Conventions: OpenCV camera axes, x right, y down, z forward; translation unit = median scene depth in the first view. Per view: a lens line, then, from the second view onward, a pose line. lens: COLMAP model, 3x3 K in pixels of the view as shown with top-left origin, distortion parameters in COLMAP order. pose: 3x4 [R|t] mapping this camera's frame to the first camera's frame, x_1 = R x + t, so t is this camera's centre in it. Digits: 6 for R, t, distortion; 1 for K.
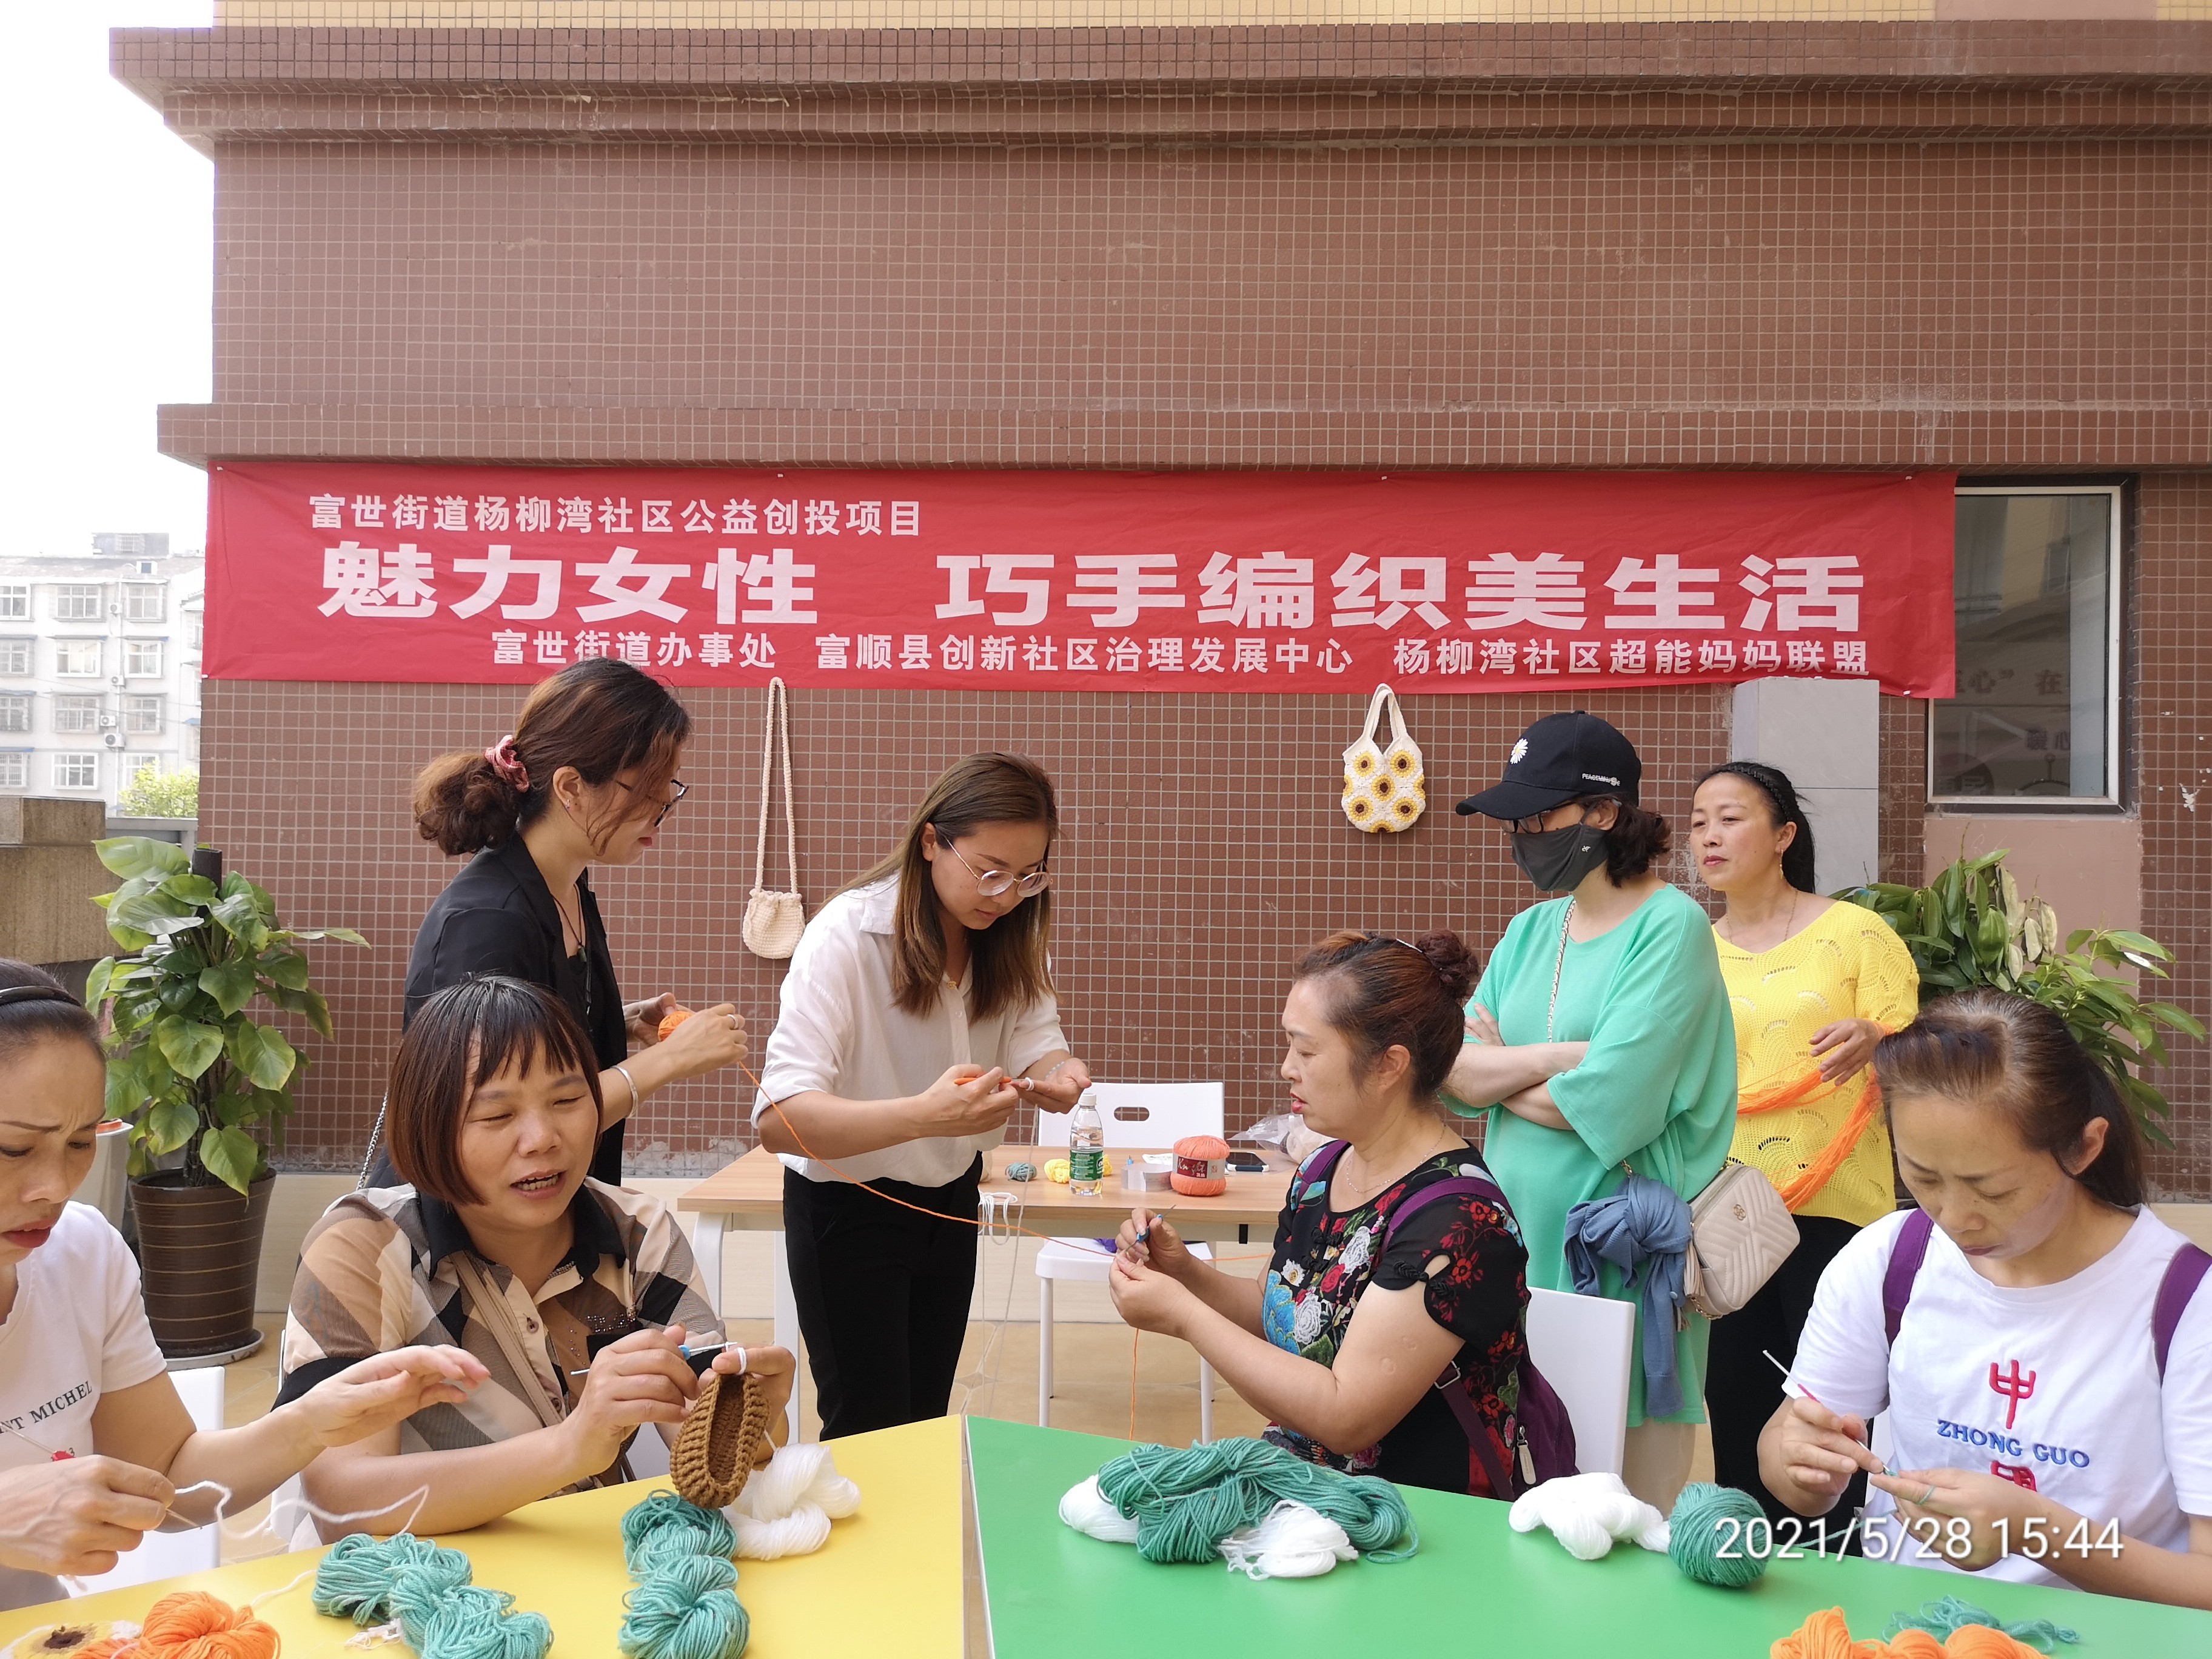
lens RADIAL K [[1704.0, 0, 1092.2], [0, 1704.0, 824.9], [0, 0, 1]] dist [0.019955, -0.008224]
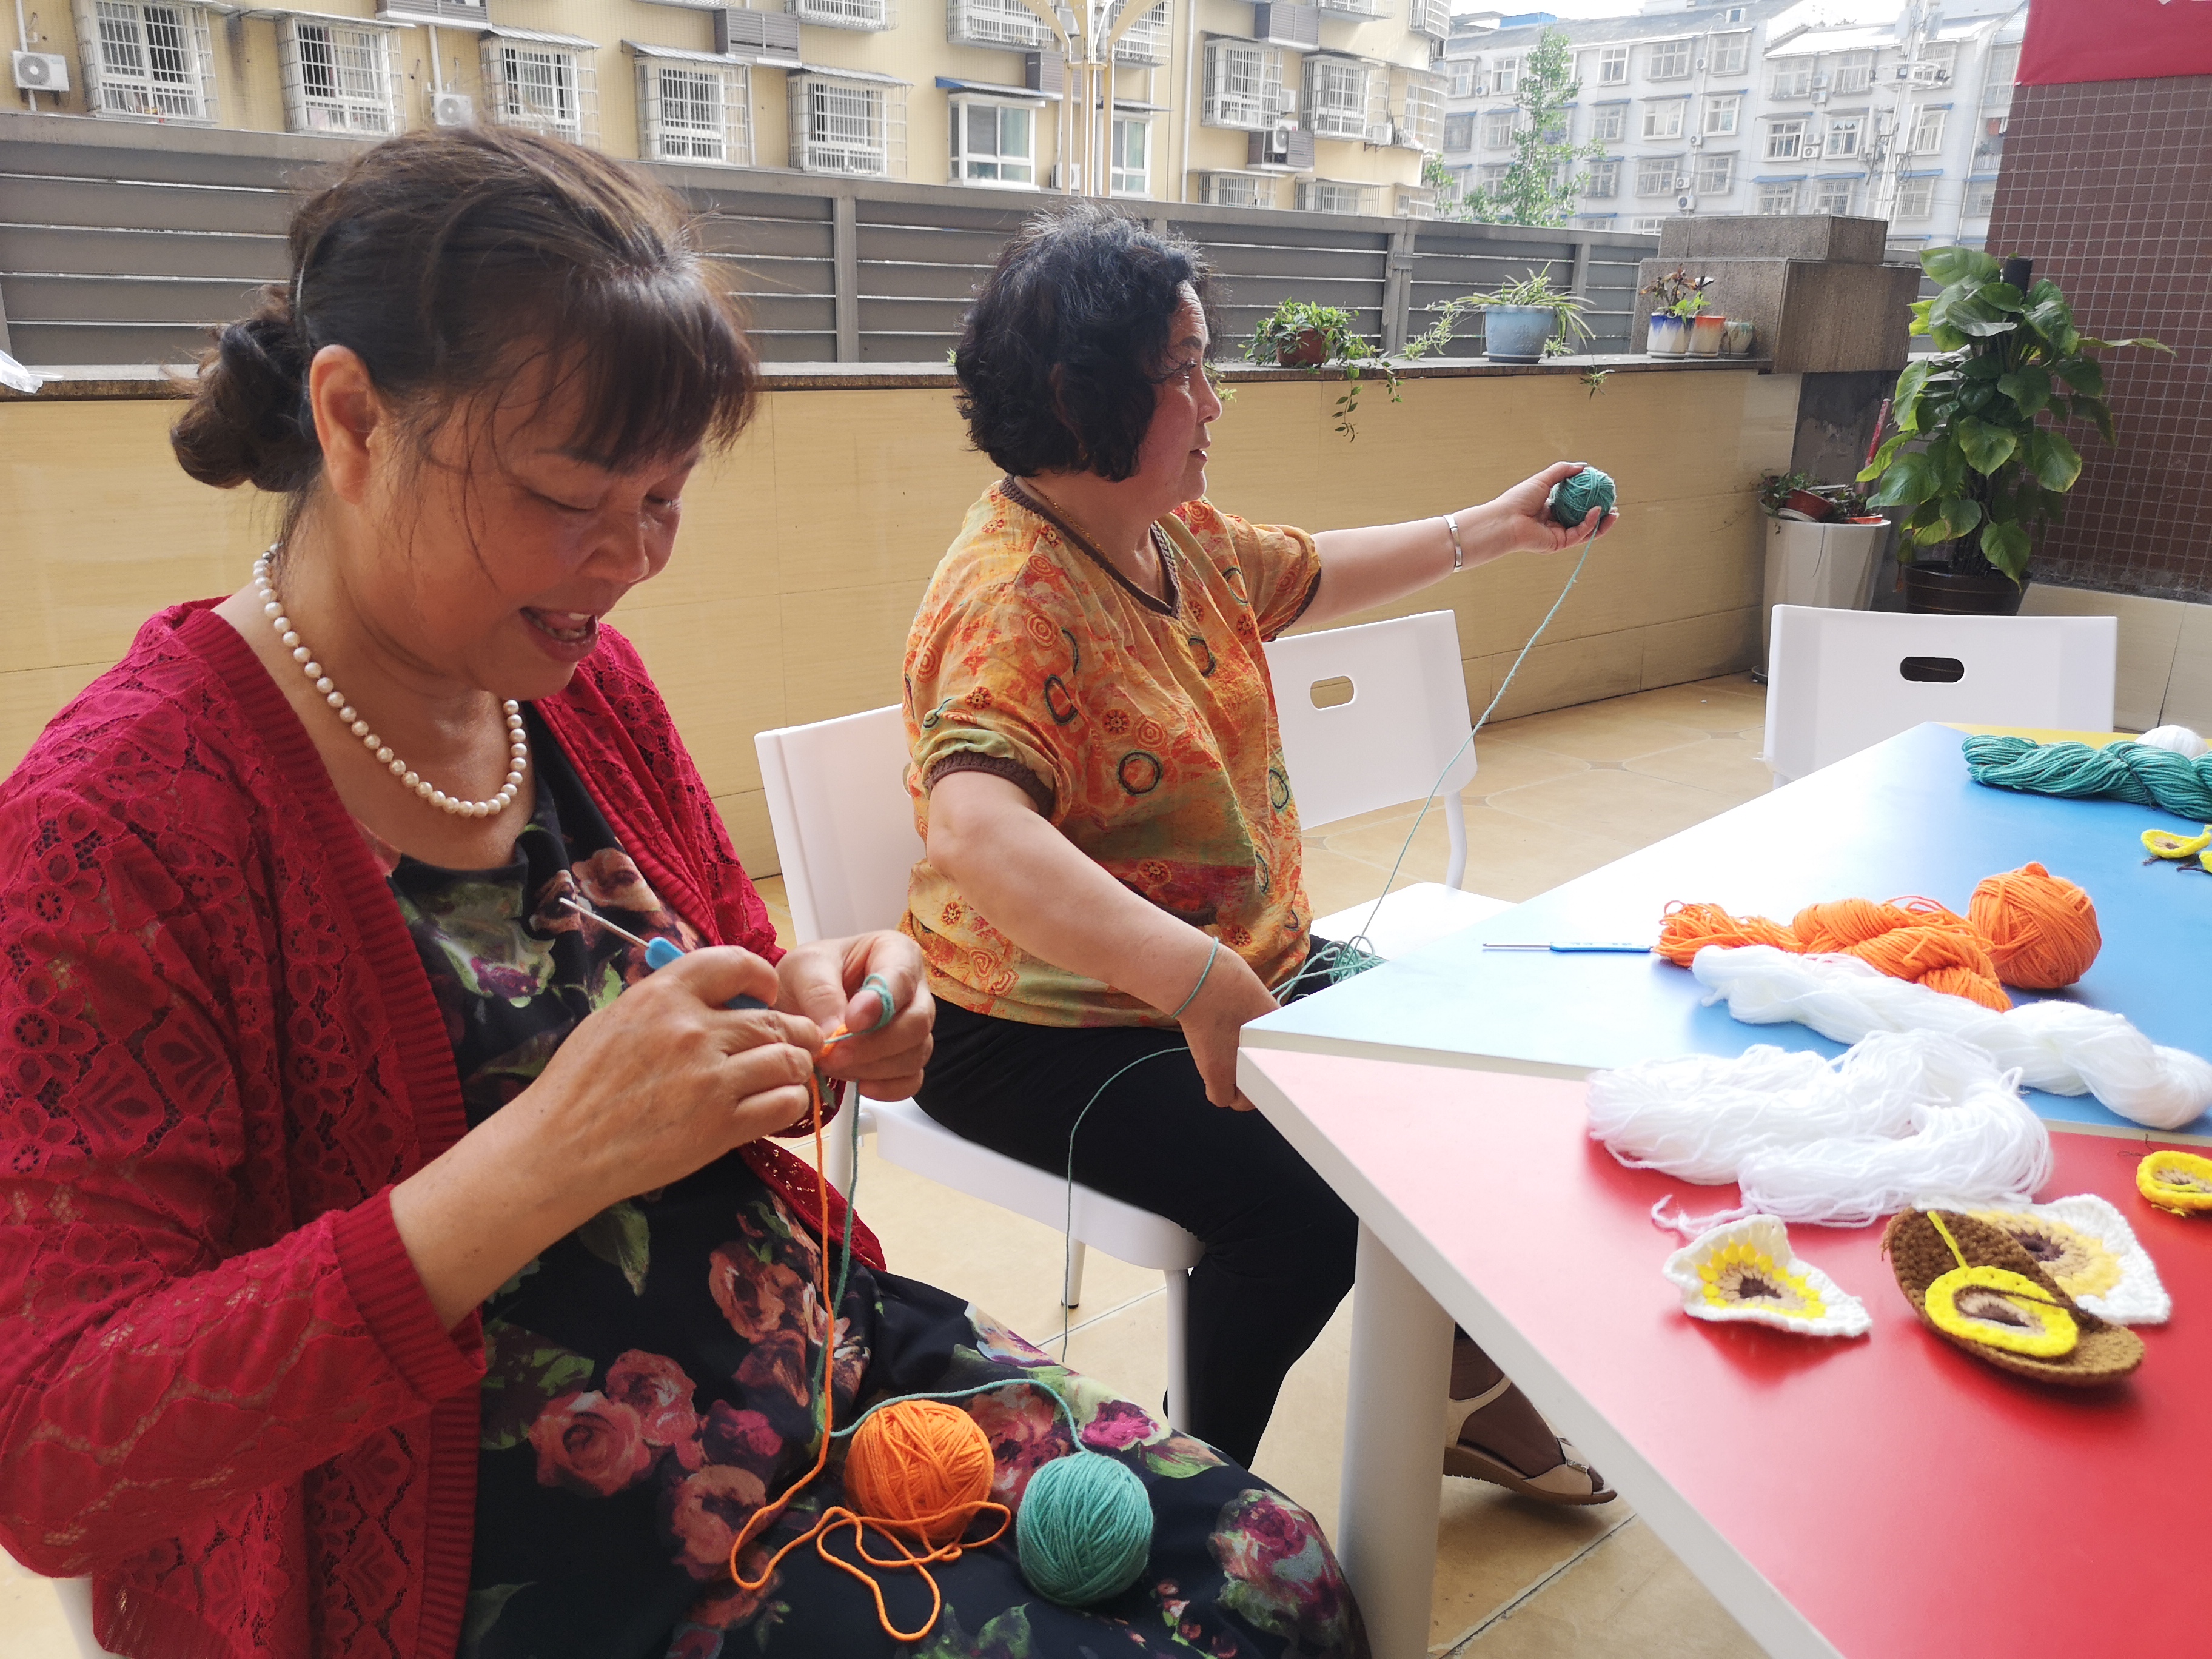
lens RADIAL K [[1704.0, 0, 1092.2], [0, 1704.0, 824.9], [0, 0, 1]] dist [0.019955, -0.008224]
pose [[0.677403, 0.218222, -0.702499, -0.078112], [0.000688, 0.954797, 0.297258, 0.029885], [0.735612, -0.201847, 0.646632, -0.151762]]
